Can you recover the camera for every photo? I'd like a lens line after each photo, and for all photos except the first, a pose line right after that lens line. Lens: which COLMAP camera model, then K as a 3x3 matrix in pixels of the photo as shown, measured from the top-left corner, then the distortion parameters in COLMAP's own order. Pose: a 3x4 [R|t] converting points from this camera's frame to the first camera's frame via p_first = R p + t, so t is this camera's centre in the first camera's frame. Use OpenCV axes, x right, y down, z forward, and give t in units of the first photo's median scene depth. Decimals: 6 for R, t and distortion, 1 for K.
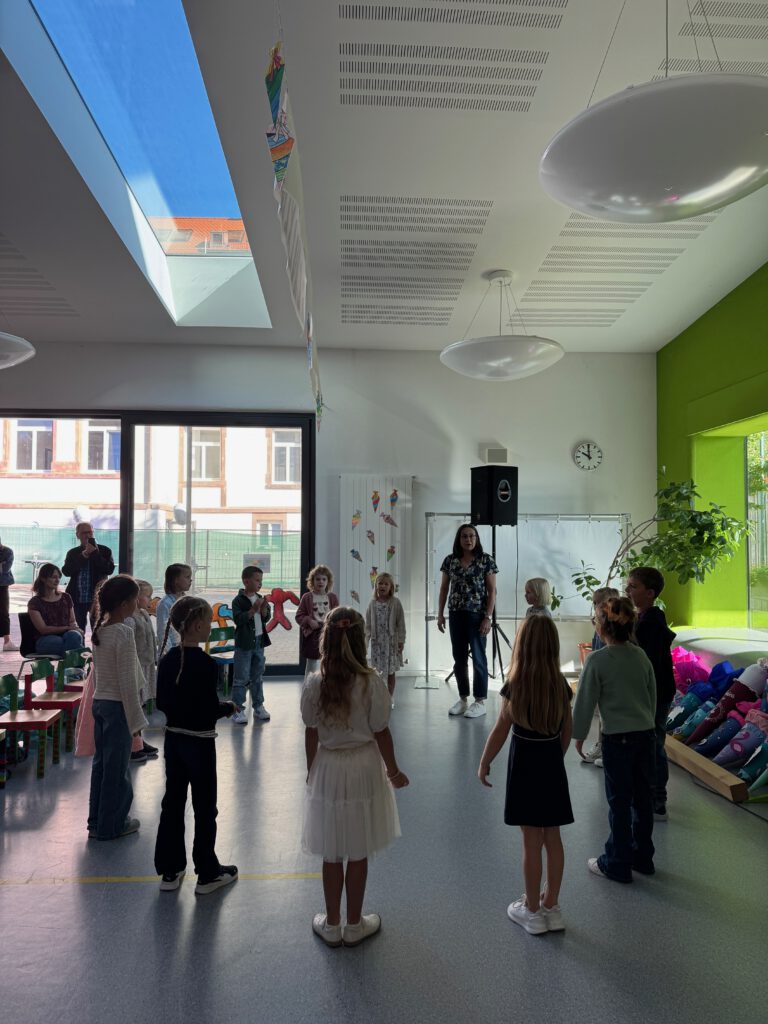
lens RADIAL K [[712.0, 0, 383.2], [0, 712.0, 515.5], [0, 0, 1]] dist [0.040025, -0.054765]
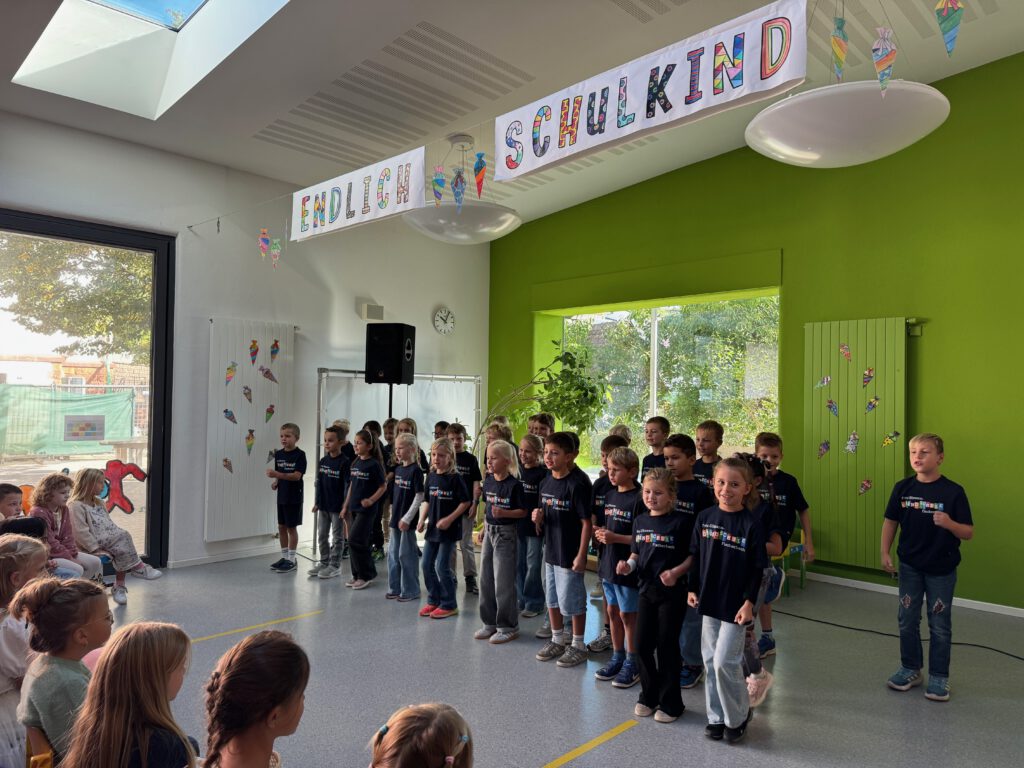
lens RADIAL K [[712.0, 0, 516.9], [0, 712.0, 384.5], [0, 0, 1]] dist [0.040025, -0.054765]
pose [[0.718976, 0.021537, 0.694701, -0.381202], [-0.033480, 0.999433, 0.003666, 0.004933], [-0.694228, -0.025894, 0.719289, 0.161230]]
